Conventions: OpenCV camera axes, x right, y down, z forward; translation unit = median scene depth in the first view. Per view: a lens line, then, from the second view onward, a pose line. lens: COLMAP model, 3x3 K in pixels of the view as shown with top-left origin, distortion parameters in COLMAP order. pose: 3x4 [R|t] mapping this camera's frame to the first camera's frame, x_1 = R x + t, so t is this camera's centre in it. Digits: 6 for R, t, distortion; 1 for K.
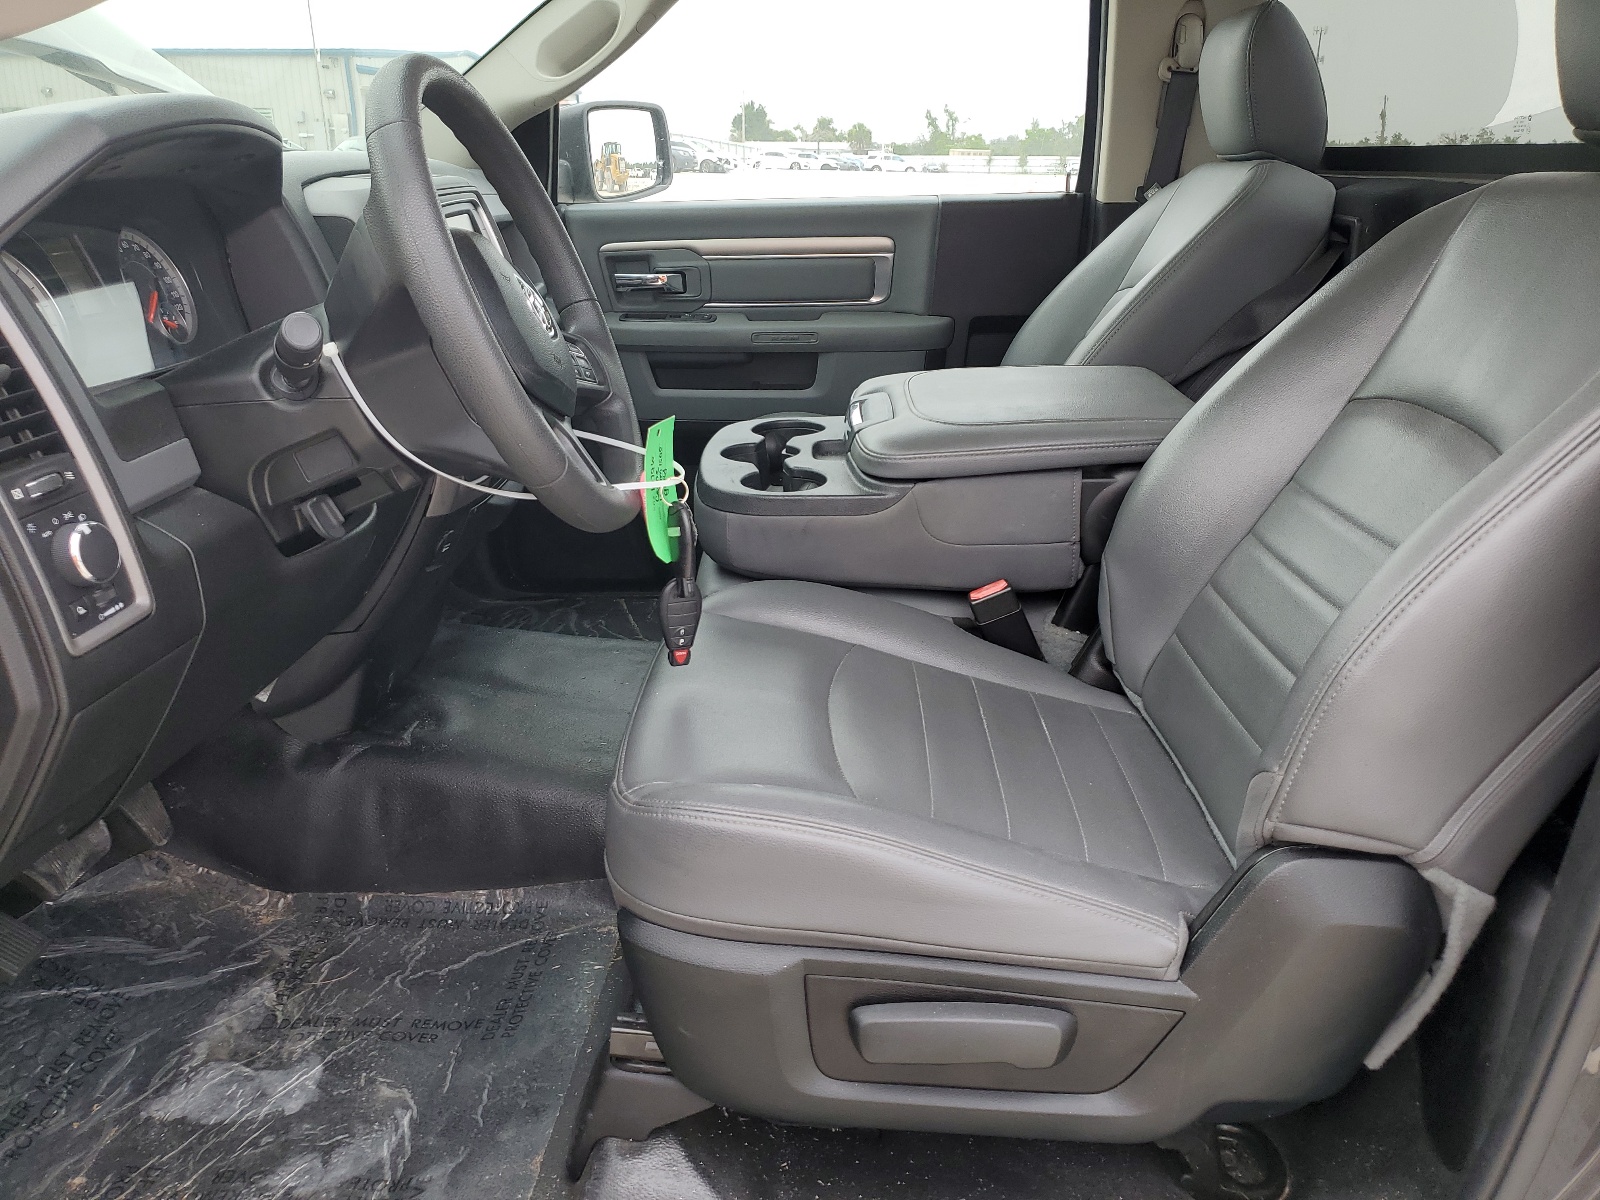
lens RADIAL K [[1204.1, 0, 807.5], [0, 1204.1, 610.0], [0, 0, 1]] dist [0.005967, 0.020081]
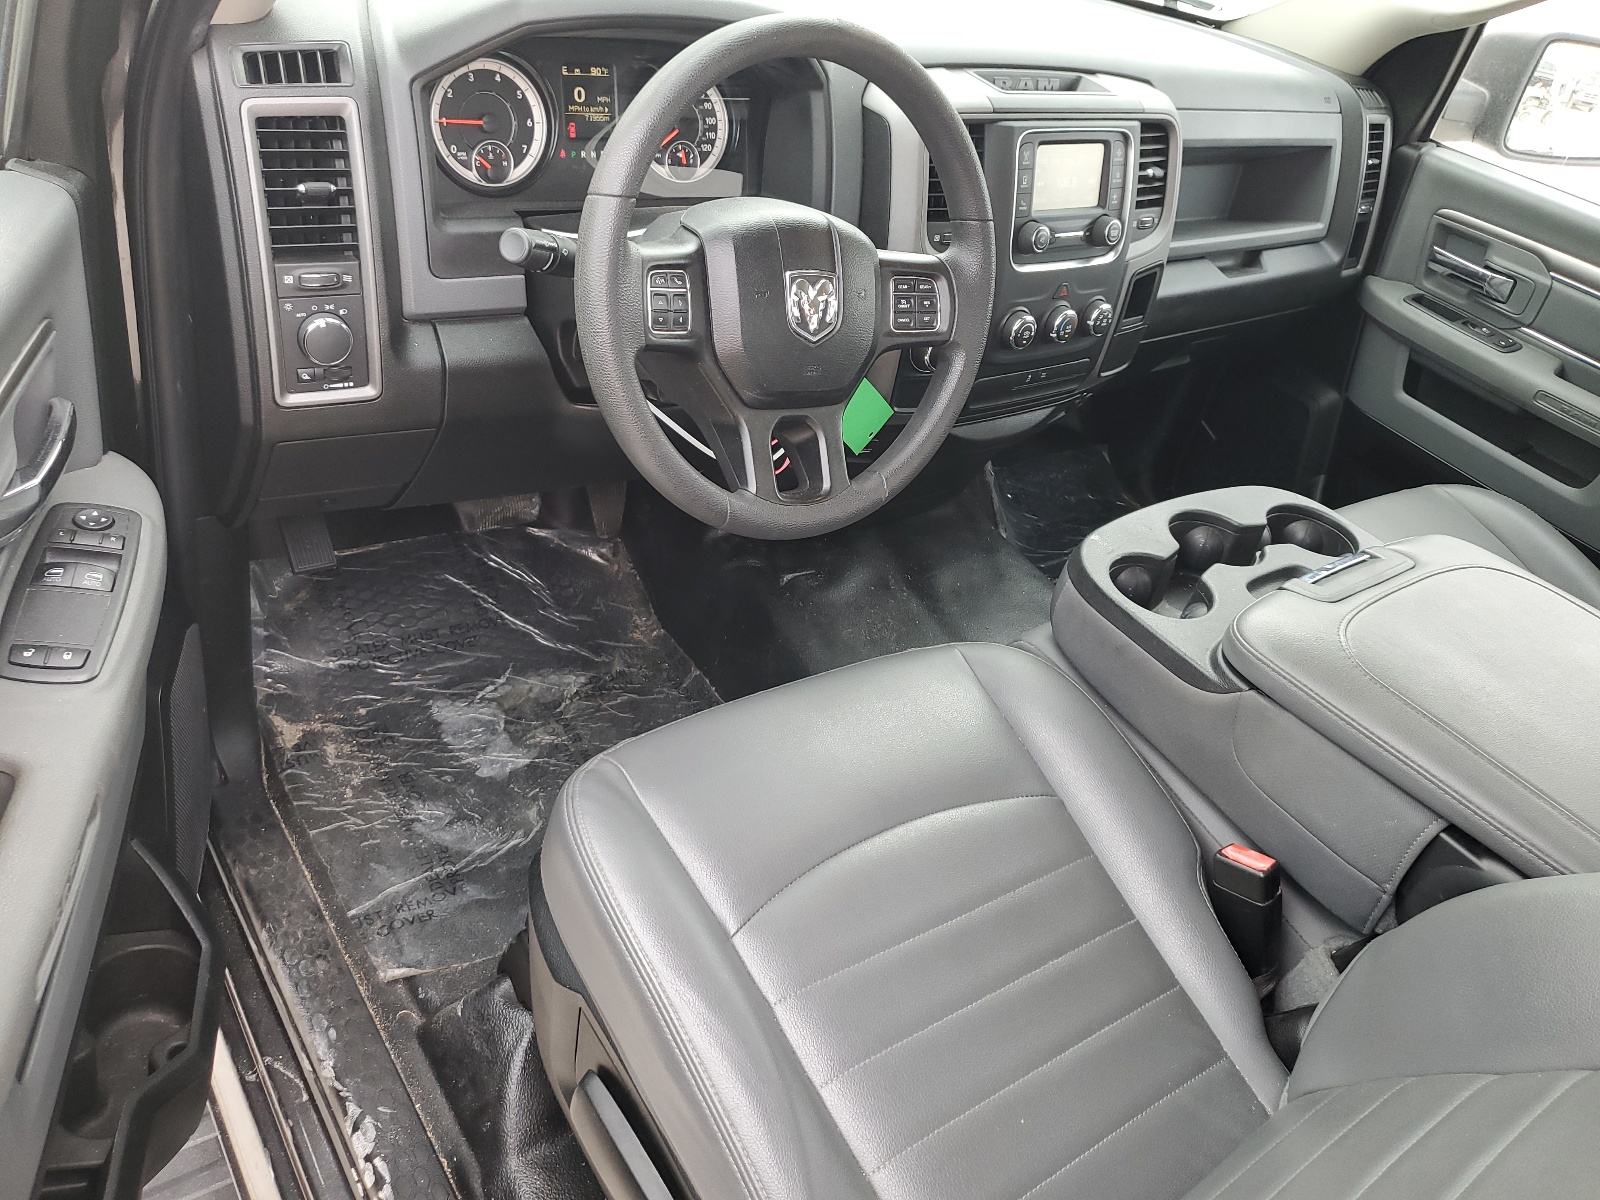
lens RADIAL K [[1204.1, 0, 797.8], [0, 1204.1, 585.3], [0, 0, 1]] dist [0.005967, 0.020081]
pose [[0.597390, 0.574016, -0.560028, 0.354419], [-0.479832, 0.815382, 0.323904, -0.305433], [0.642563, 0.075222, 0.762532, 0.230657]]
